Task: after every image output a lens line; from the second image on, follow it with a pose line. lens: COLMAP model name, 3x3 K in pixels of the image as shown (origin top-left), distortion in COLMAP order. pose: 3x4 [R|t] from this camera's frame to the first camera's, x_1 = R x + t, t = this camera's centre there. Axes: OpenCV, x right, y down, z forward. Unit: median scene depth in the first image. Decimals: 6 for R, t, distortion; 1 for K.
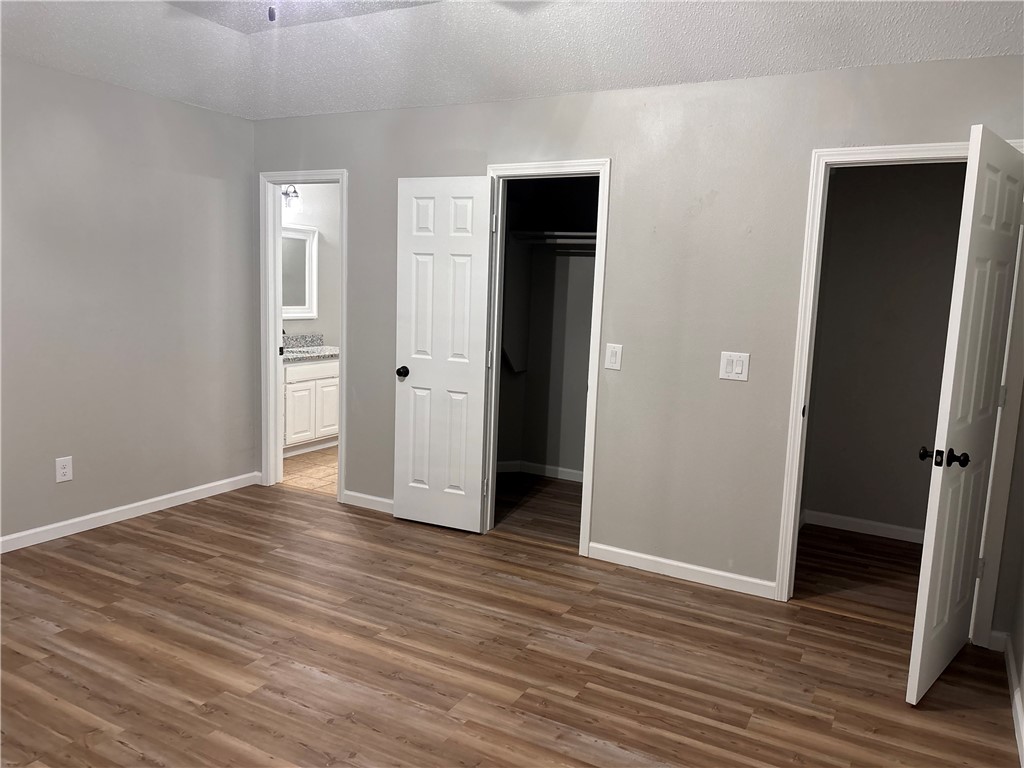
lens RADIAL K [[765.5, 0, 513.6], [0, 765.5, 383.5], [0, 0, 1]] dist [0.058825, -0.059899]
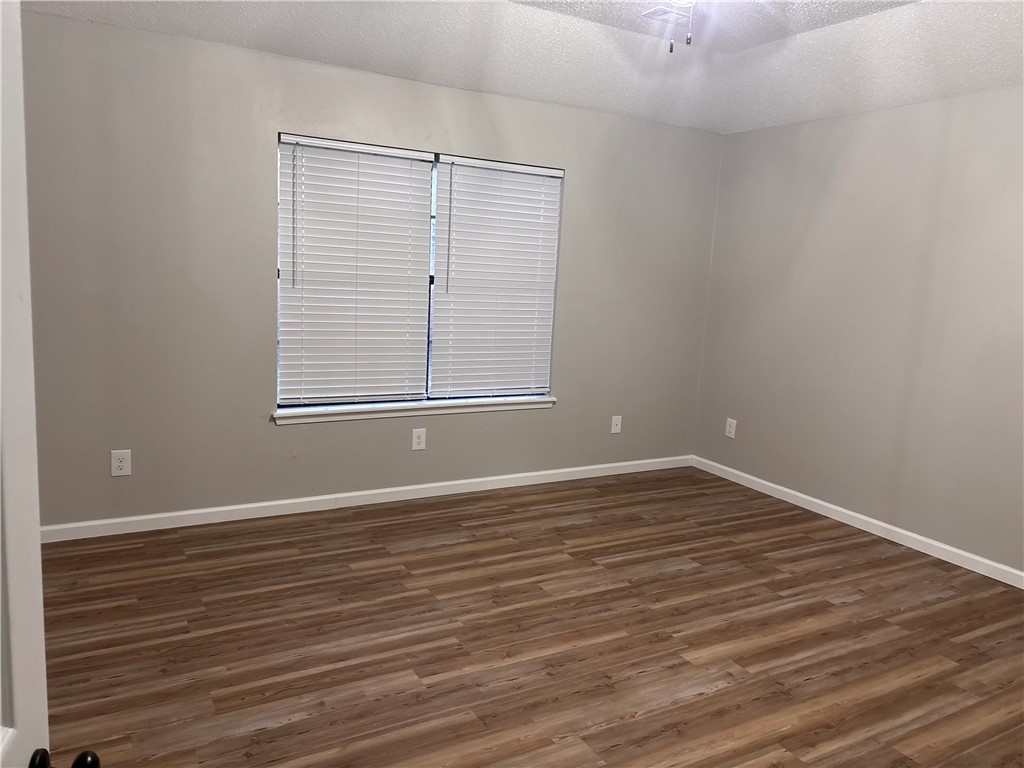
lens RADIAL K [[765.5, 0, 521.0], [0, 765.5, 384.1], [0, 0, 1]] dist [0.058825, -0.059899]
pose [[-0.517016, 0.066163, -0.853415, 0.614887], [-0.185865, 0.964543, 0.187379, -0.121810], [0.835553, 0.255498, -0.486387, 1.111722]]
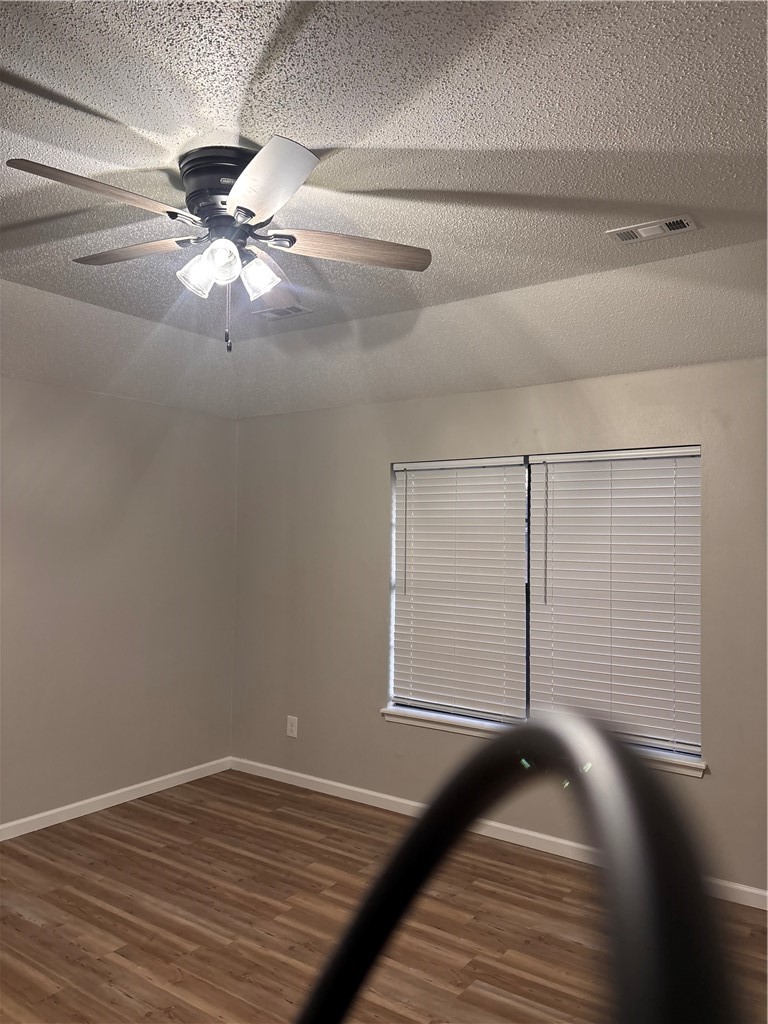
lens RADIAL K [[765.5, 0, 387.2], [0, 765.5, 509.5], [0, 0, 1]] dist [0.058825, -0.059899]
pose [[-0.991336, -0.051181, 0.120966, -0.506100], [-0.039377, 0.994404, 0.098030, -0.269676], [-0.125307, 0.092417, -0.987804, 1.543210]]
